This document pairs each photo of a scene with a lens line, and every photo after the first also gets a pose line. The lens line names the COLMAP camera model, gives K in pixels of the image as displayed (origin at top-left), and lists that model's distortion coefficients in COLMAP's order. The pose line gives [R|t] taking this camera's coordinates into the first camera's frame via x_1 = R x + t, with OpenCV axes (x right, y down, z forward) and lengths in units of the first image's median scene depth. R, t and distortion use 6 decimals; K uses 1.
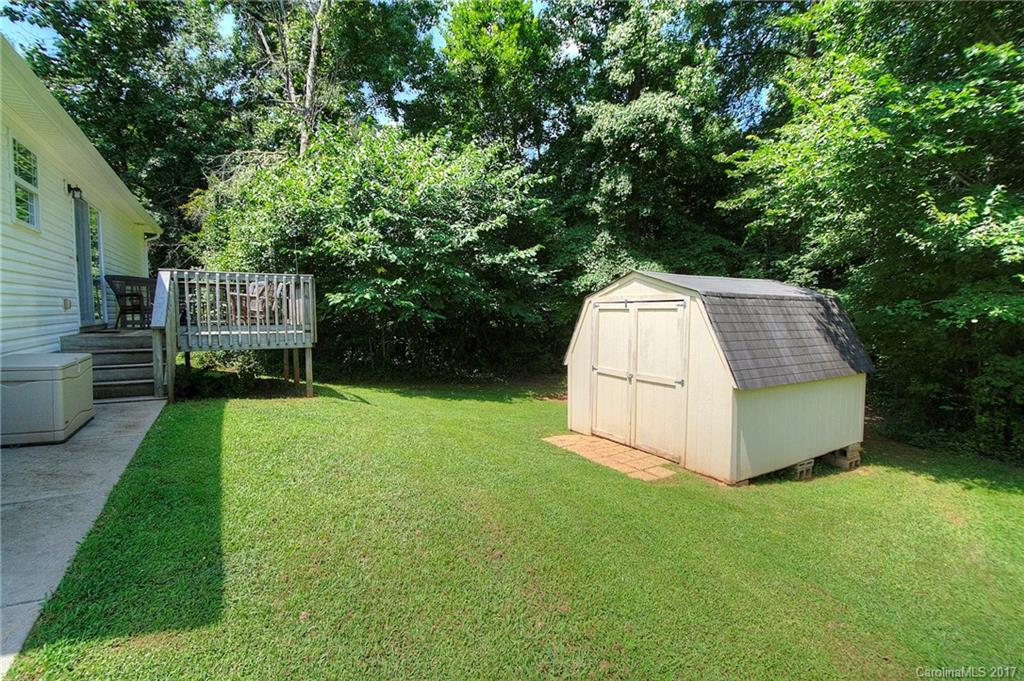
lens RADIAL K [[453.8, 0, 515.5], [0, 453.8, 343.3], [0, 0, 1]] dist [0.014401, -0.020072]
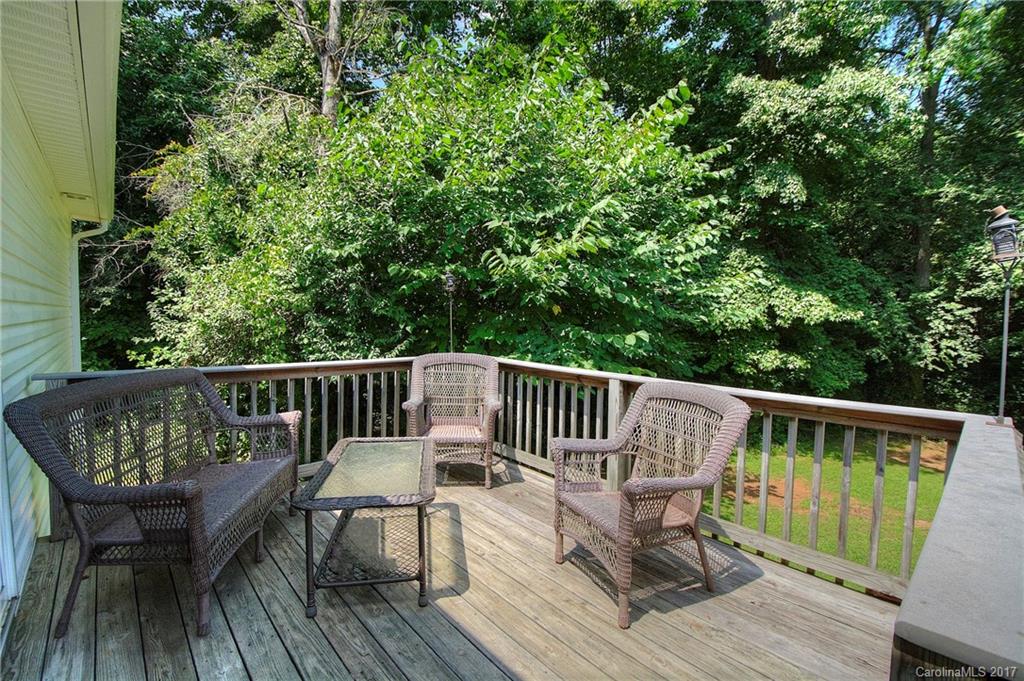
lens RADIAL K [[453.8, 0, 515.5], [0, 453.8, 343.3], [0, 0, 1]] dist [0.014401, -0.020072]
pose [[0.984426, 0.004905, 0.175729, -0.354711], [-0.002303, 0.999885, -0.015012, -0.088152], [-0.175782, 0.014374, 0.984324, 0.369803]]
